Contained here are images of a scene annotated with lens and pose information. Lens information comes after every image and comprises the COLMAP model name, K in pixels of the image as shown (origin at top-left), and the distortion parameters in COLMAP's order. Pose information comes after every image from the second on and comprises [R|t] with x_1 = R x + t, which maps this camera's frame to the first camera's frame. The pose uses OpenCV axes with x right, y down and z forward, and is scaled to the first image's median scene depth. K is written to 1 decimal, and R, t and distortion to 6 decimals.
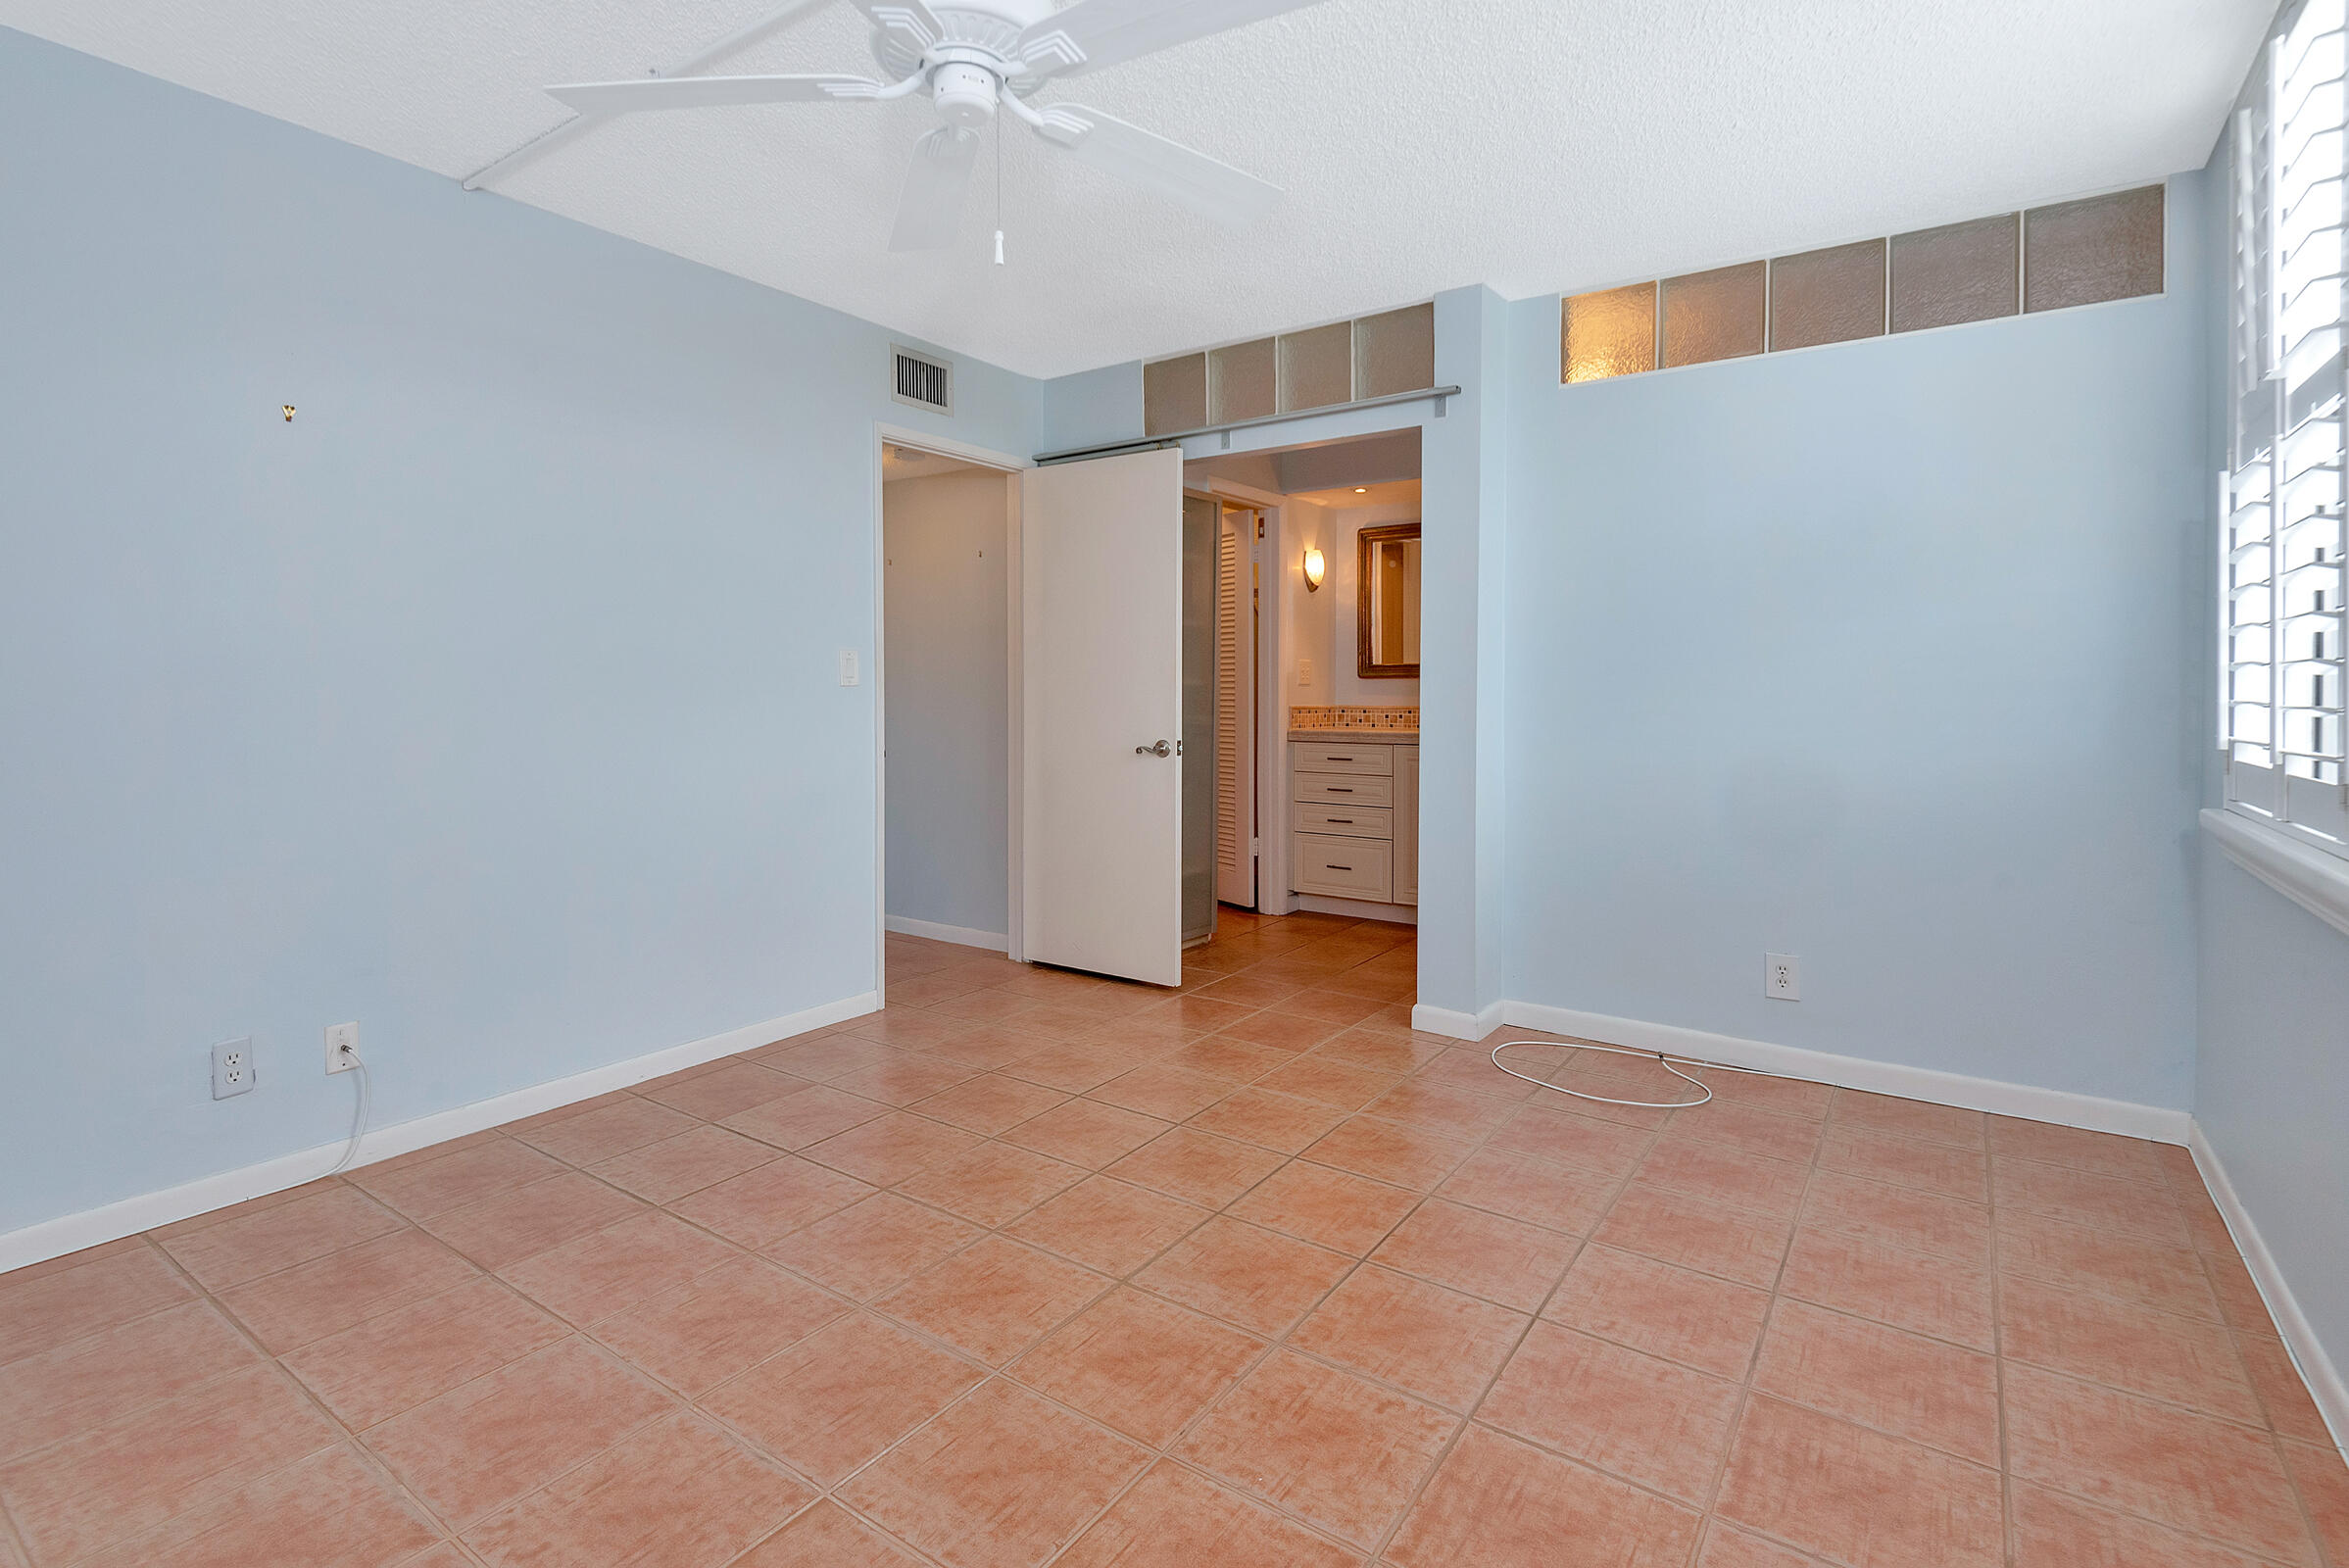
lens RADIAL K [[1112.5, 0, 1178.1], [0, 1112.5, 689.6], [0, 0, 1]] dist [0.035641, -0.025960]
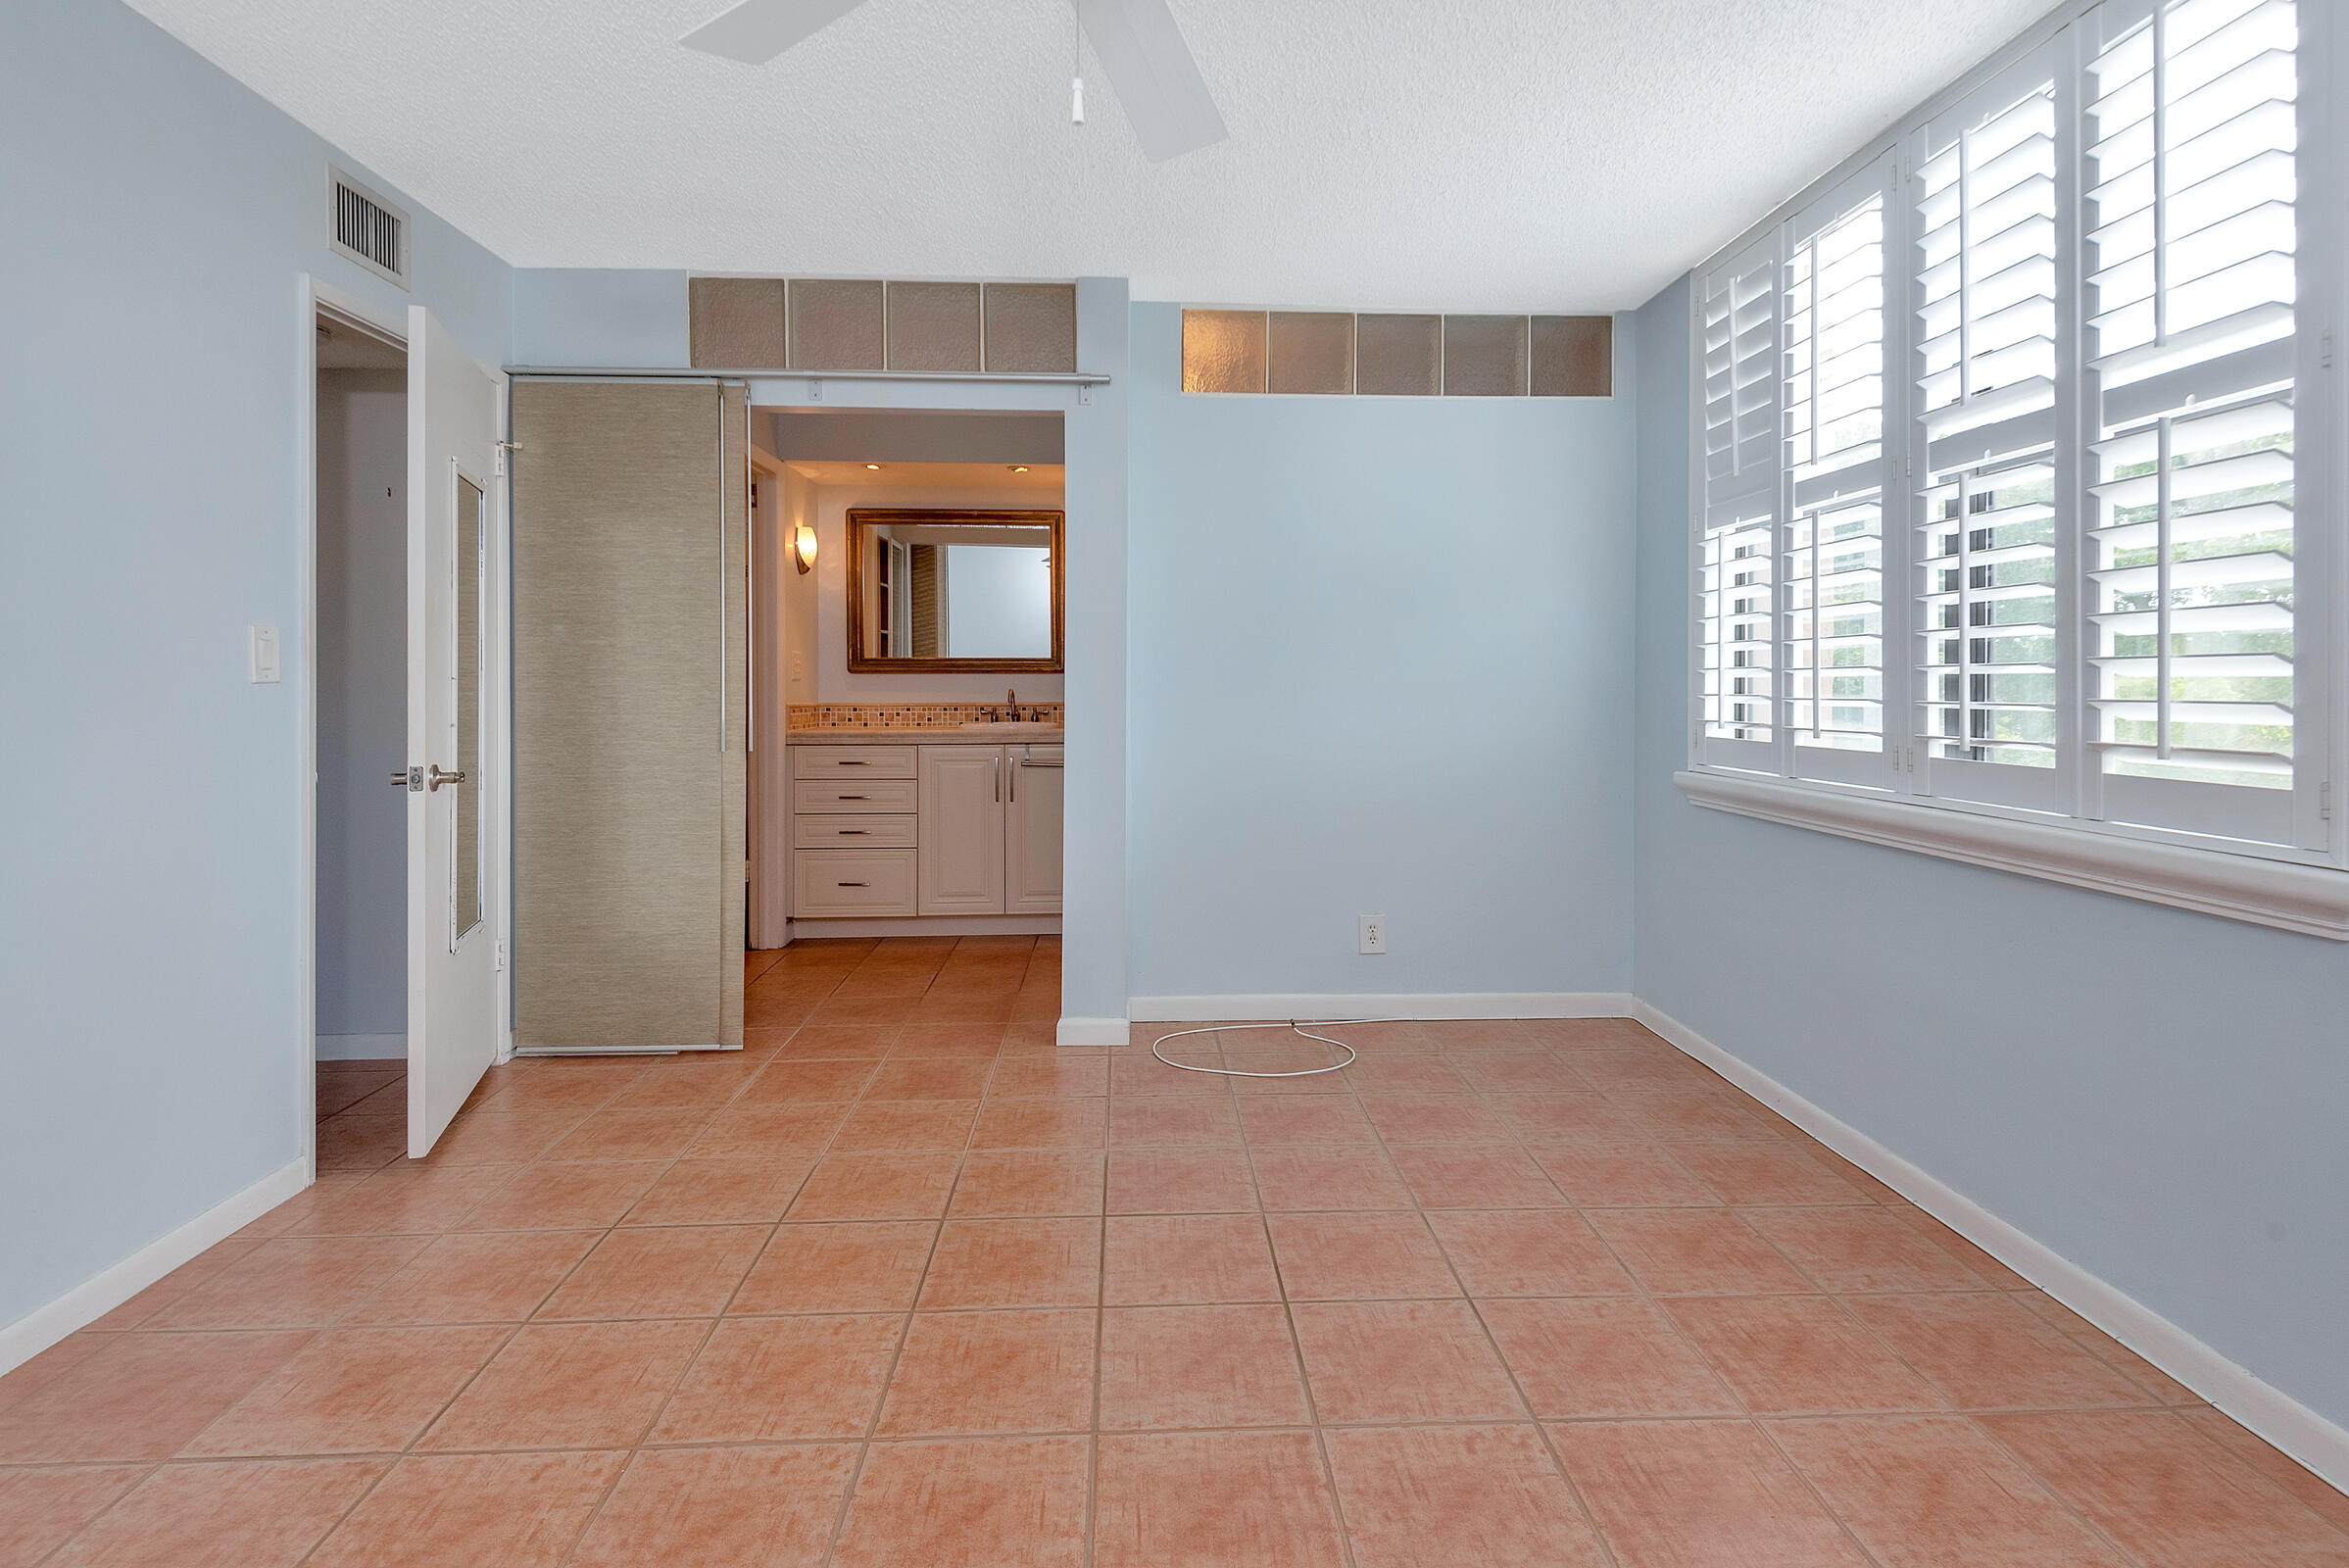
lens RADIAL K [[1107.3, 0, 1177.3], [0, 1107.3, 680.6], [0, 0, 1]] dist [0.031074, -0.020373]
pose [[0.790941, -0.001084, 0.611892, -0.390431], [0.001237, 0.999999, 0.000172, -0.008338], [-0.611892, 0.000621, 0.790941, 0.261738]]
